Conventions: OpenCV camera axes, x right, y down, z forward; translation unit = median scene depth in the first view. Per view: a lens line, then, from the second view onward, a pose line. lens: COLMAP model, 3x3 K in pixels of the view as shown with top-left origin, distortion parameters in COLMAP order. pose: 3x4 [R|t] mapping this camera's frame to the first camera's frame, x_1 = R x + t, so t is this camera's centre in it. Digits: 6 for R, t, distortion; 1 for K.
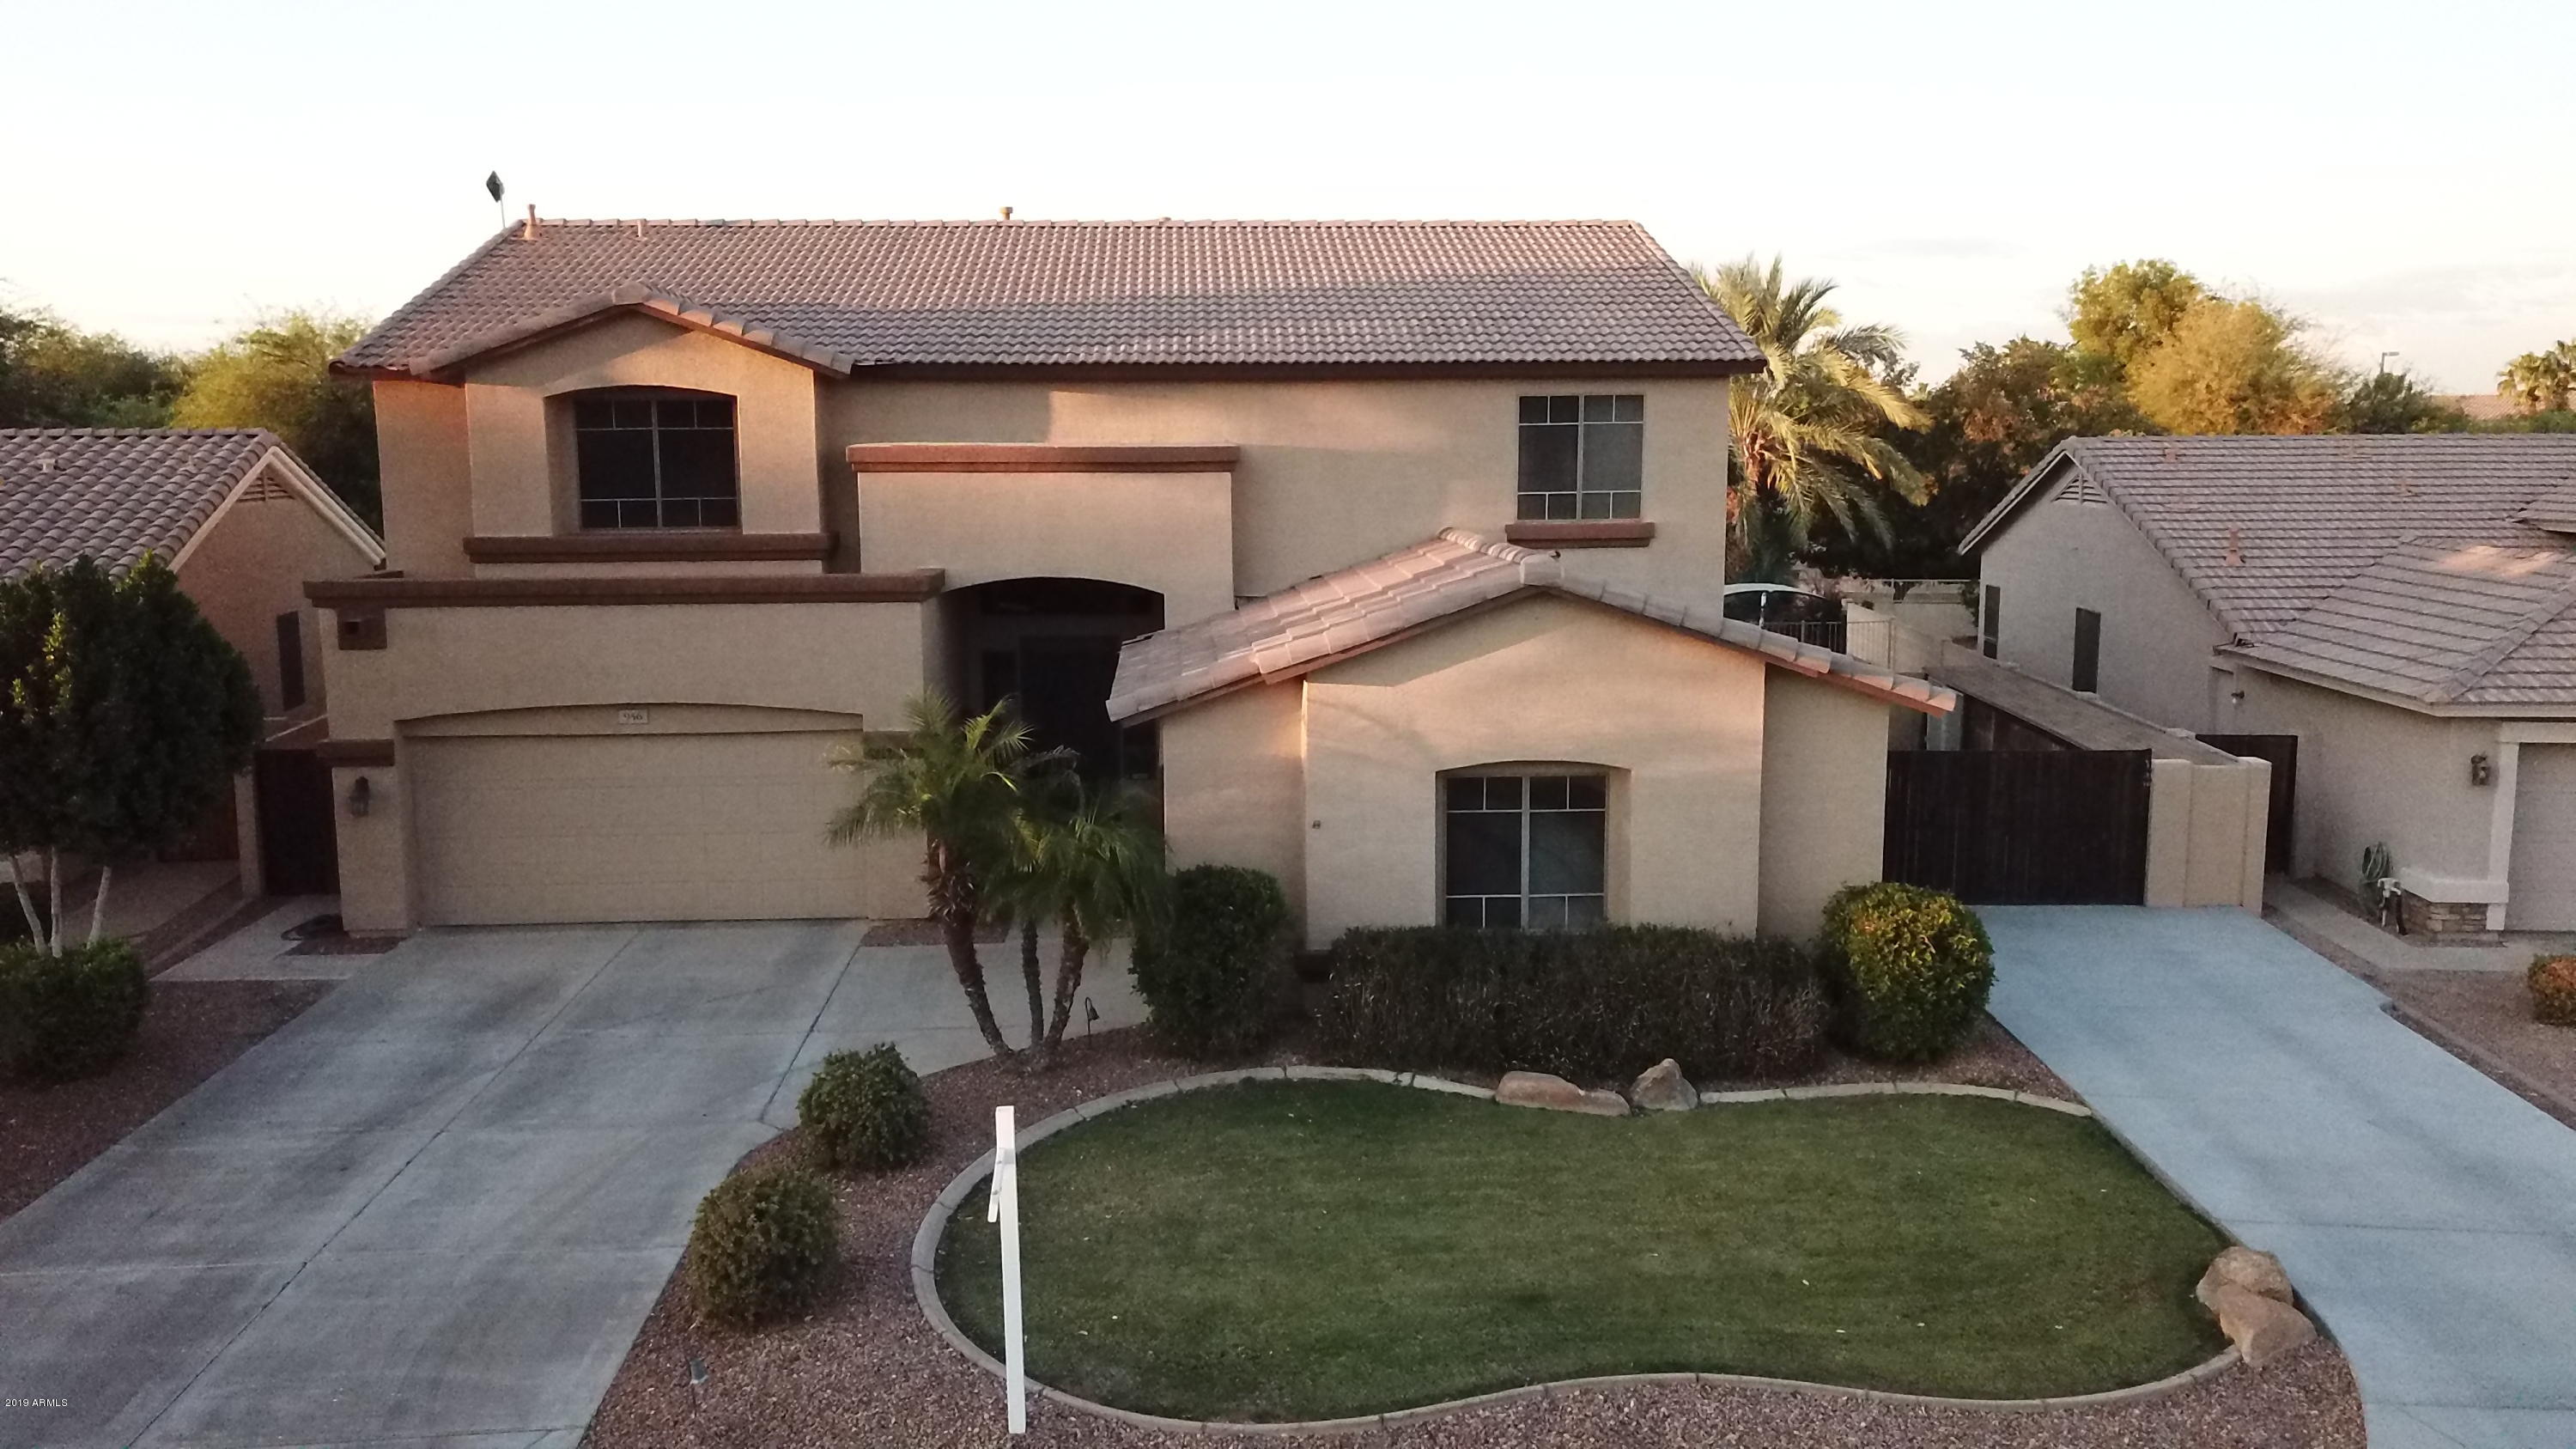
lens RADIAL K [[1997.6, 0, 1281.5], [0, 1997.6, 672.2], [0, 0, 1]] dist [-0.002685, -0.005911]
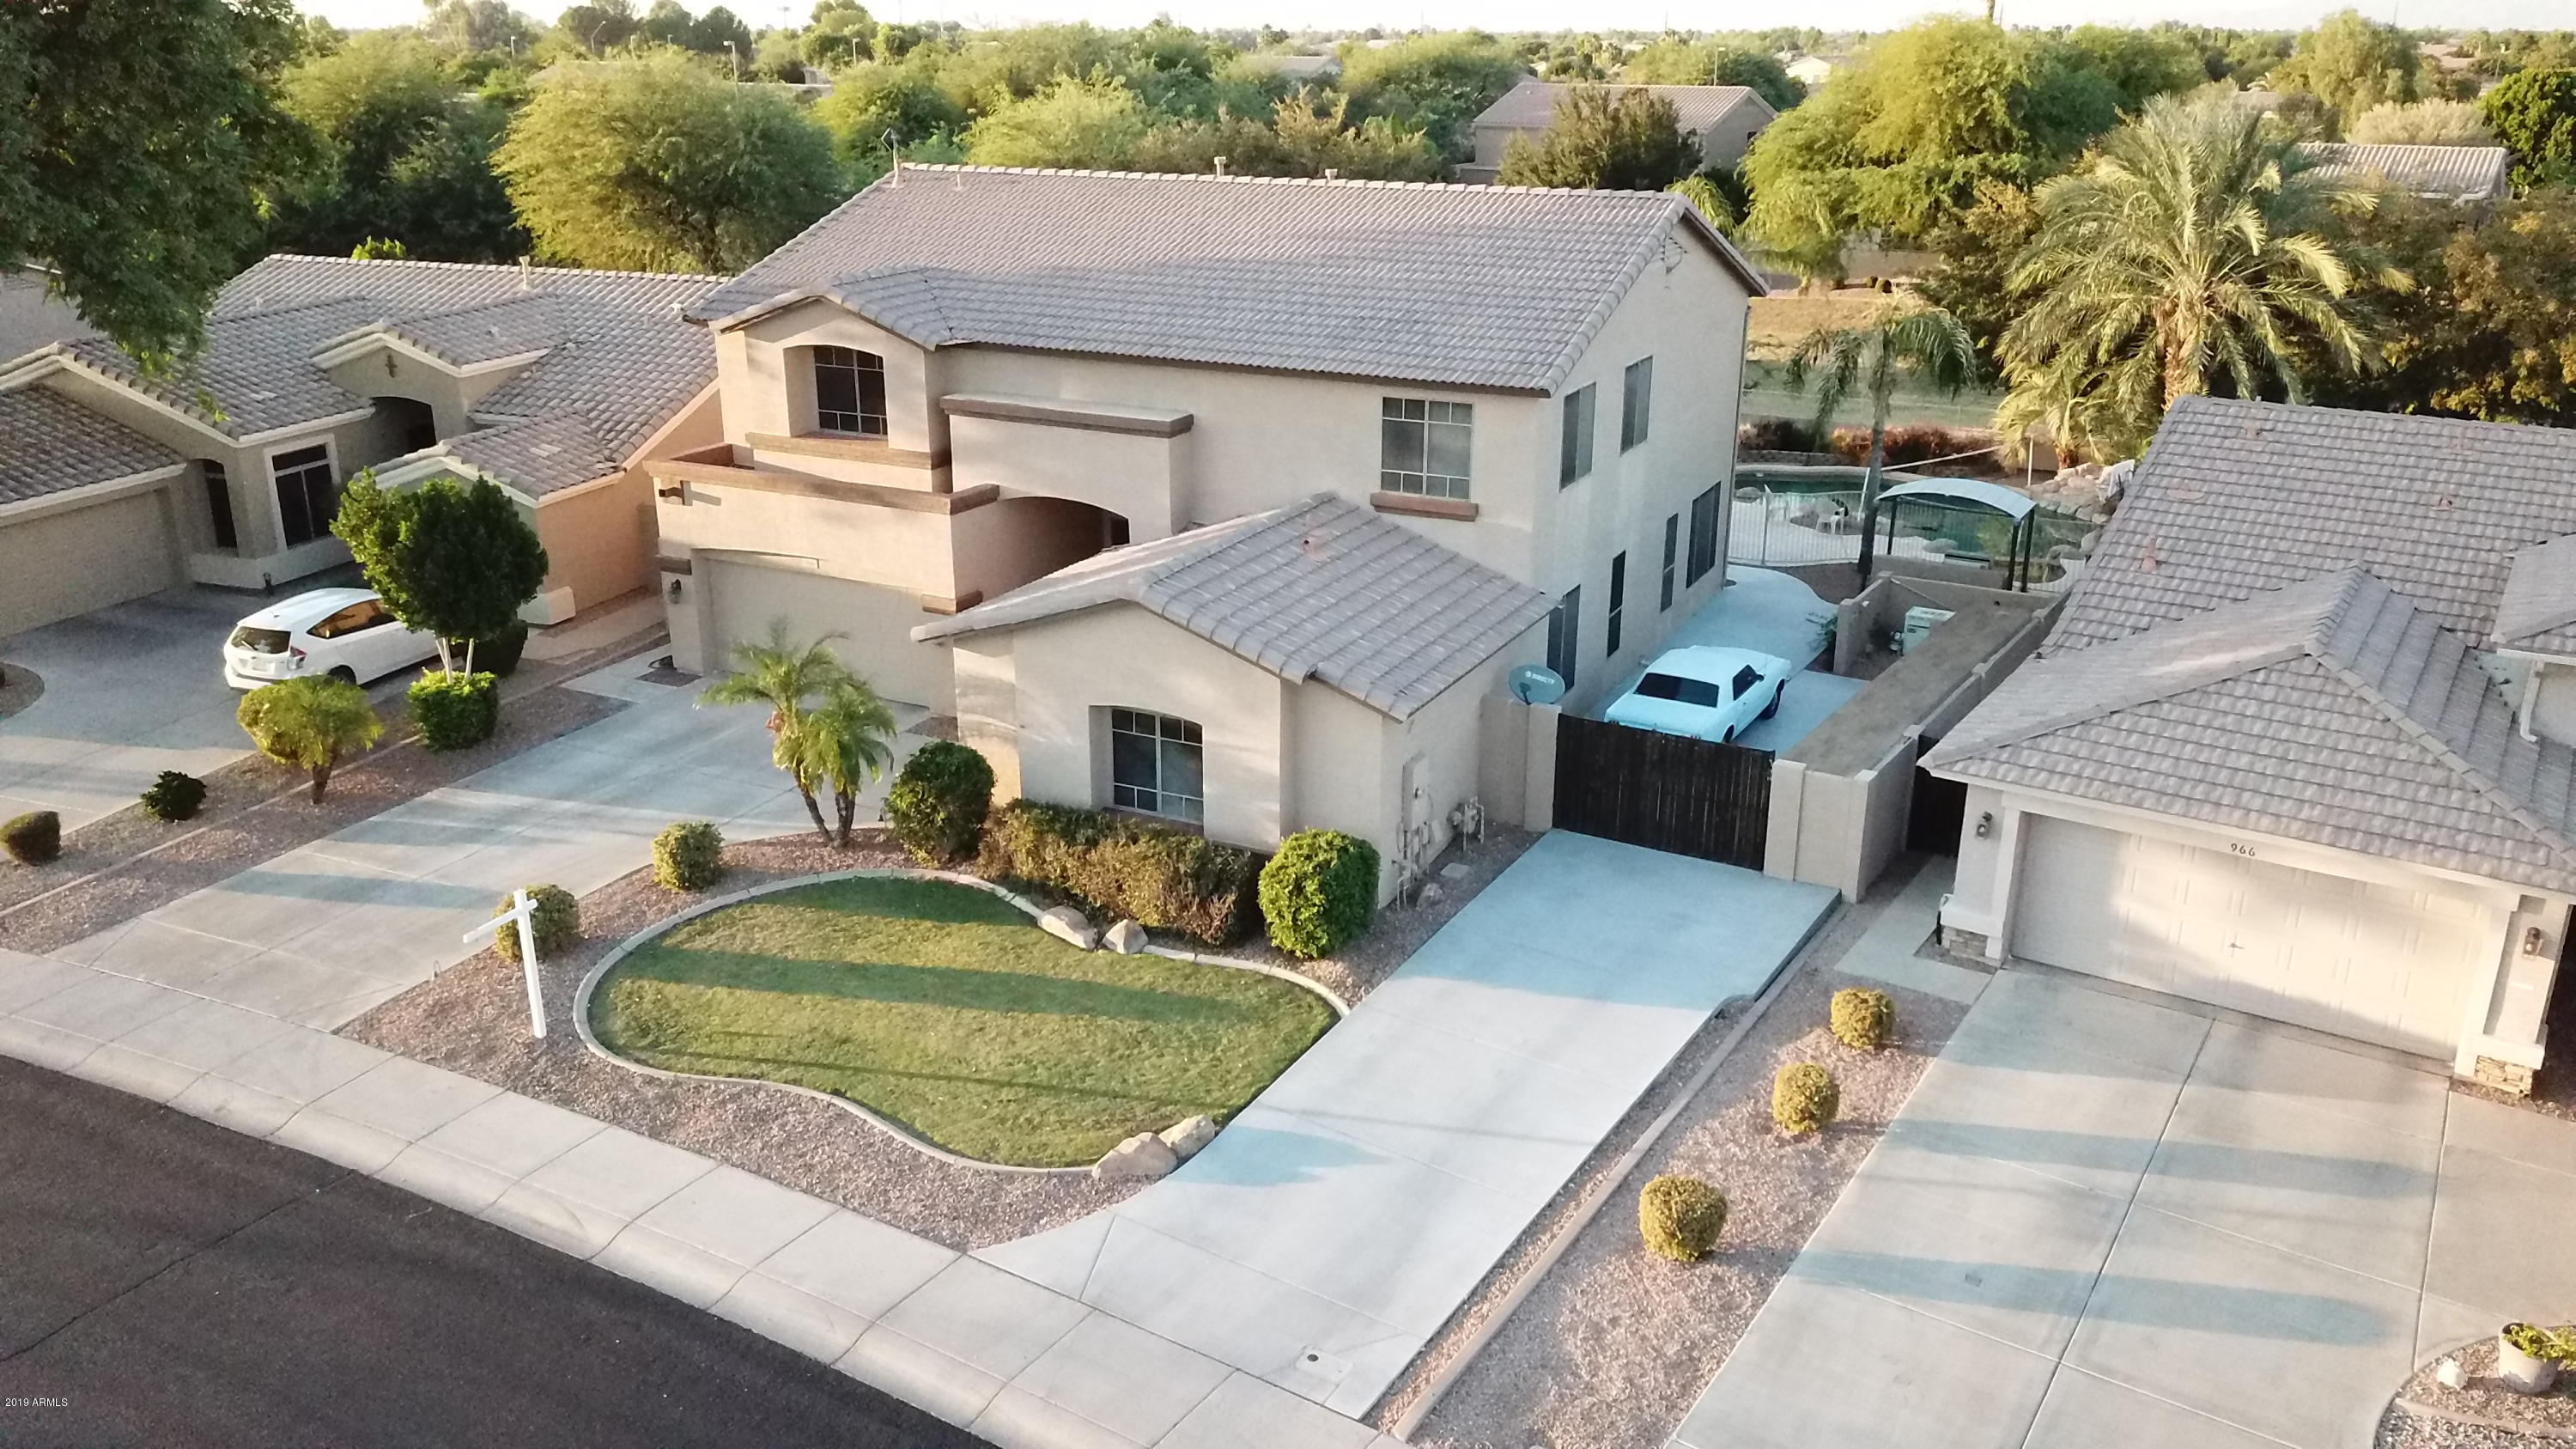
lens RADIAL K [[1980.5, 0, 1279.3], [0, 1980.5, 738.3], [0, 0, 1]] dist [0.014424, -0.016074]
pose [[0.868199, 0.176263, -0.463855, 0.792796], [-0.064984, 0.967122, 0.245871, -0.267919], [0.491942, -0.183322, 0.851109, -0.191229]]
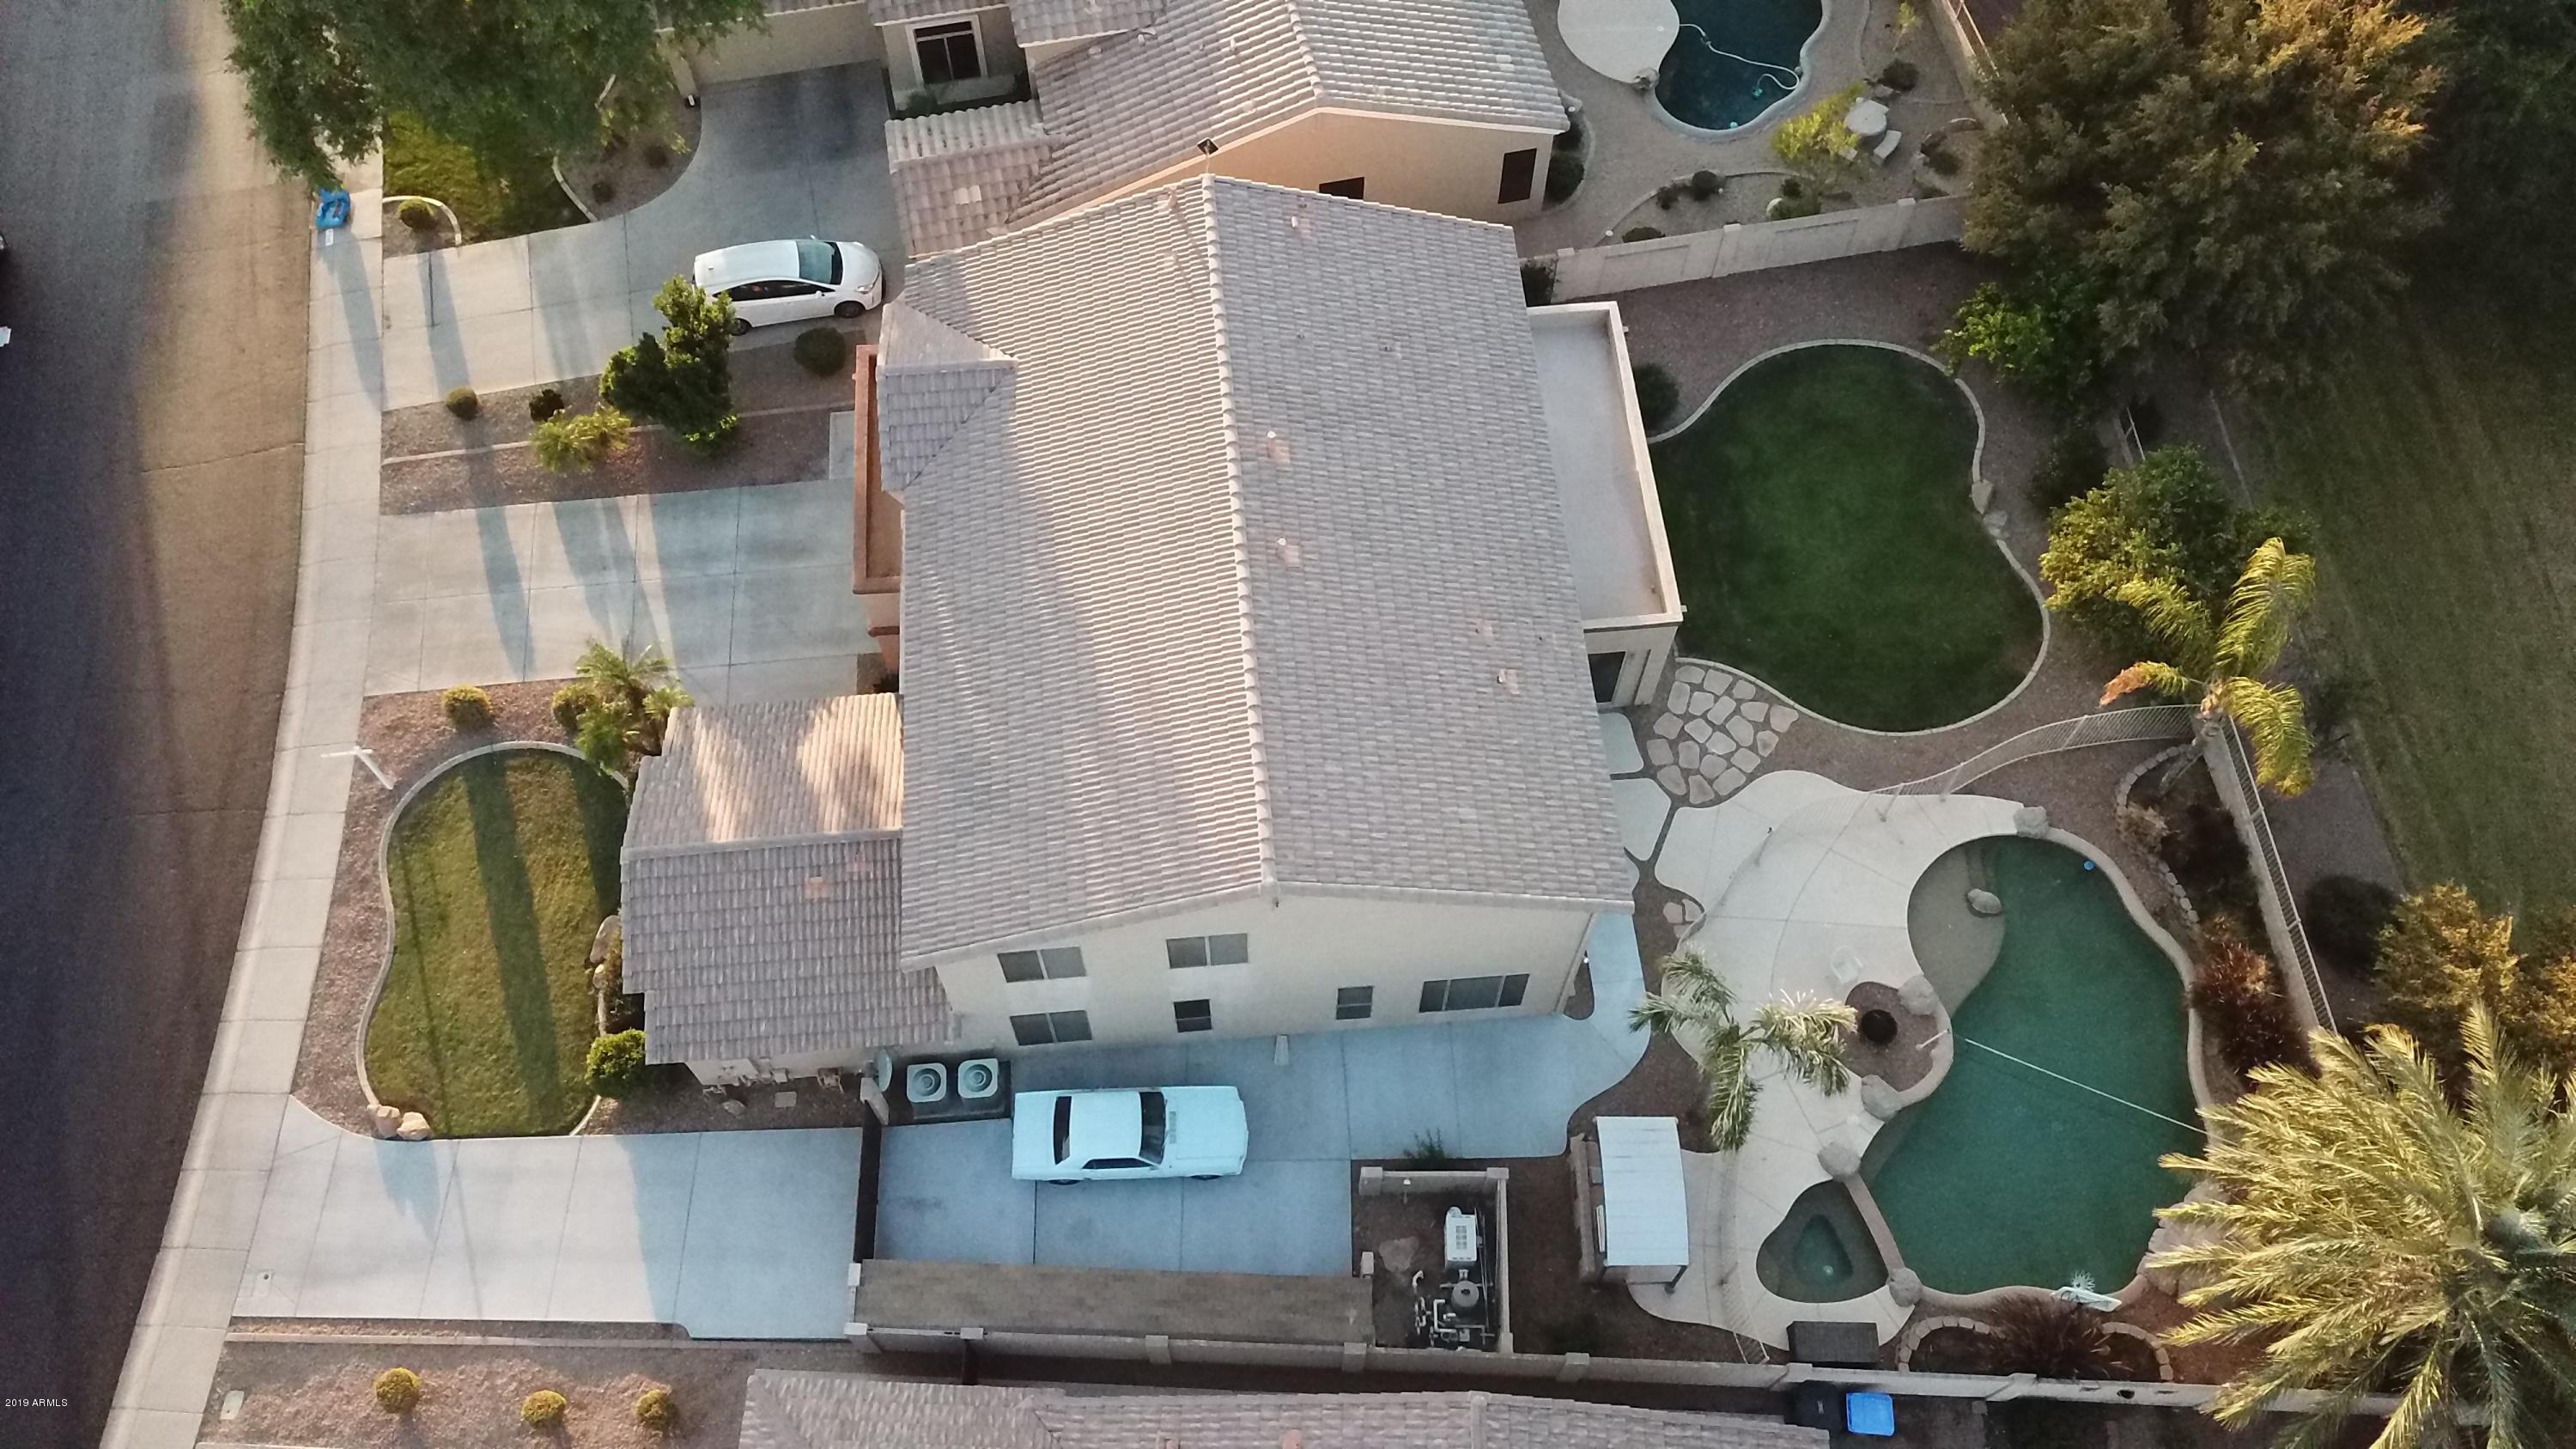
lens RADIAL K [[2028.6, 0, 1287.2], [0, 2028.6, 707.5], [0, 0, 1]] dist [0.045142, -0.106593]
pose [[0.031356, 0.875032, -0.483048, 0.940763], [-0.102420, 0.483554, 0.869302, -1.839716], [0.994247, 0.022216, 0.104783, 1.263864]]
